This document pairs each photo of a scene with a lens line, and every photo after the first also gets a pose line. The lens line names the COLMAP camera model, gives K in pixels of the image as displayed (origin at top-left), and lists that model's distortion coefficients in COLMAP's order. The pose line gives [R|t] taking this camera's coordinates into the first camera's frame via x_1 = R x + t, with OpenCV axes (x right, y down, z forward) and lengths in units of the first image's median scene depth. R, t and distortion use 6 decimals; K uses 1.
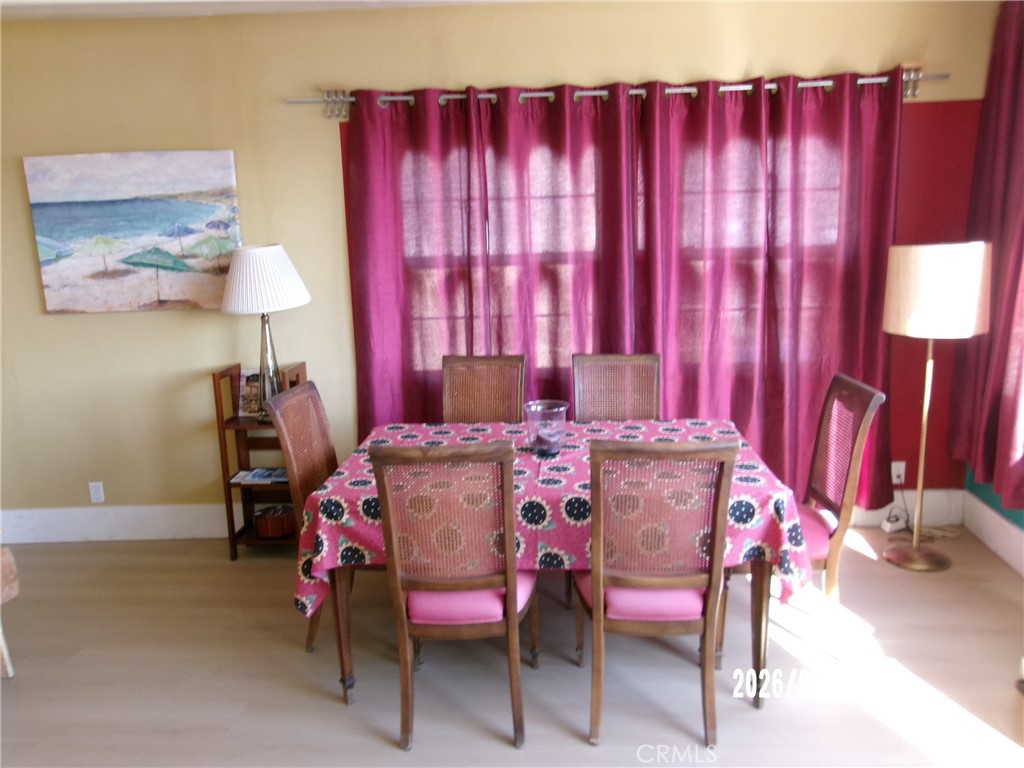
lens RADIAL K [[803.9, 0, 512.5], [0, 803.9, 385.2], [0, 0, 1]] dist [-0.015678, 0.029060]
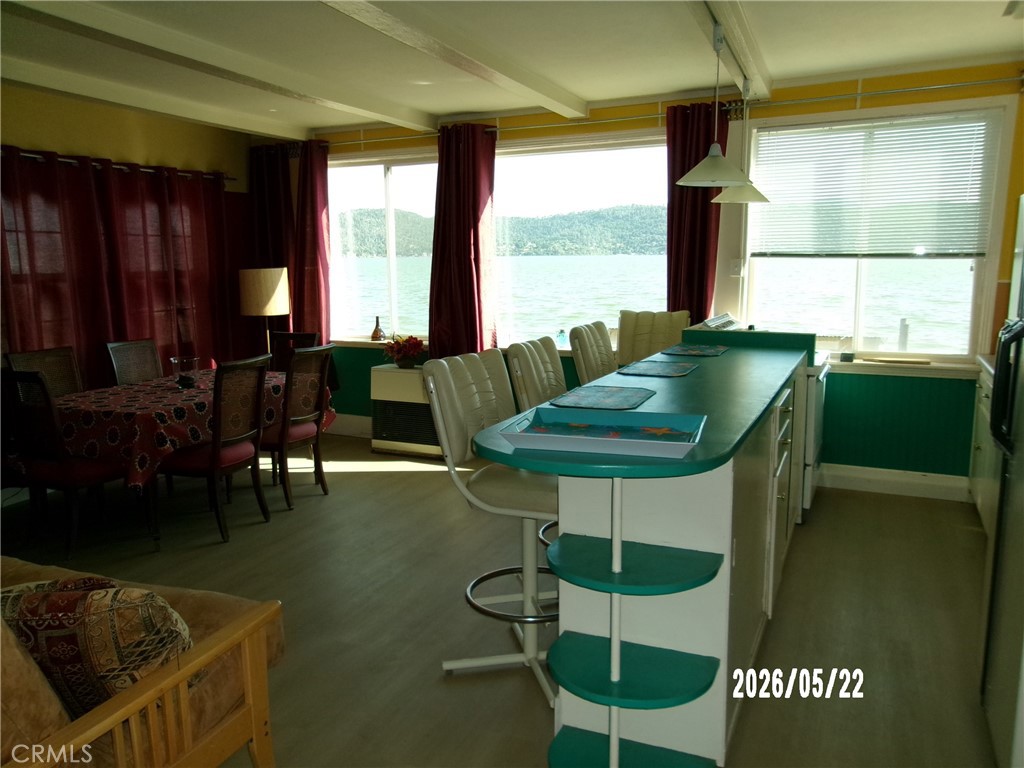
lens RADIAL K [[803.9, 0, 515.0], [0, 803.9, 382.9], [0, 0, 1]] dist [-0.015678, 0.029060]
pose [[0.338708, -0.121076, 0.933069, -0.977829], [0.173939, 0.982650, 0.064369, 0.063773], [-0.924674, 0.140495, 0.353891, -0.166246]]
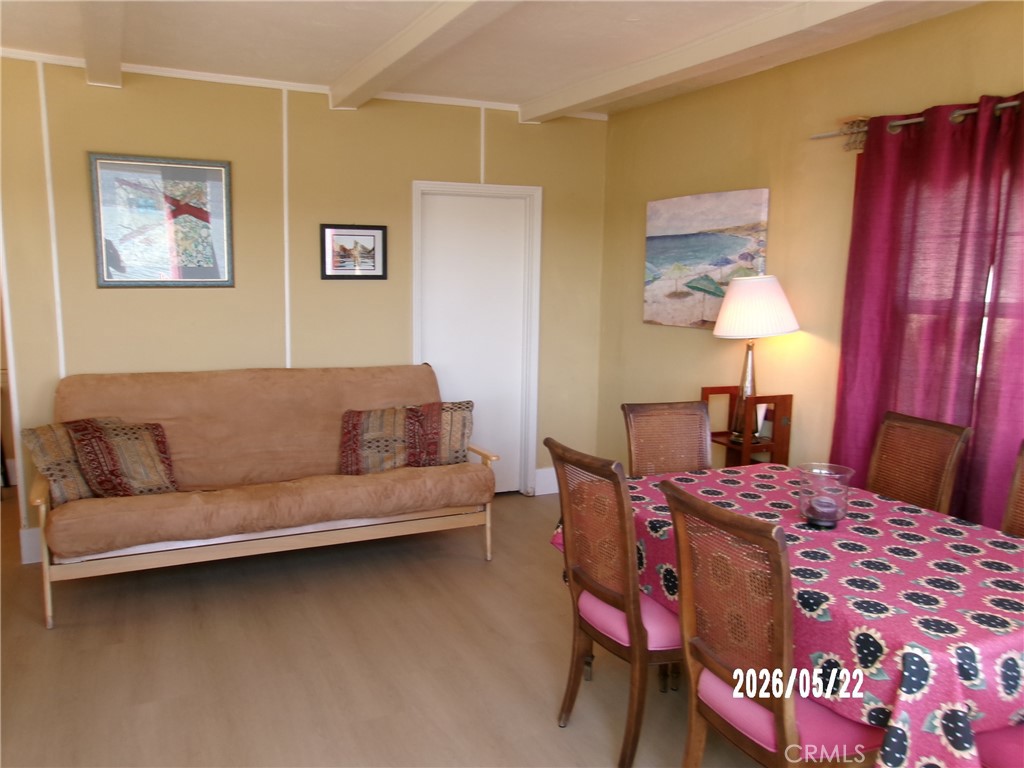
lens RADIAL K [[803.9, 0, 511.5], [0, 803.9, 387.8], [0, 0, 1]] dist [-0.015678, 0.029060]
pose [[0.475321, 0.163711, -0.864447, 0.455176], [-0.198463, 0.977163, 0.075932, -0.044488], [0.857136, 0.135468, 0.496956, 0.205403]]
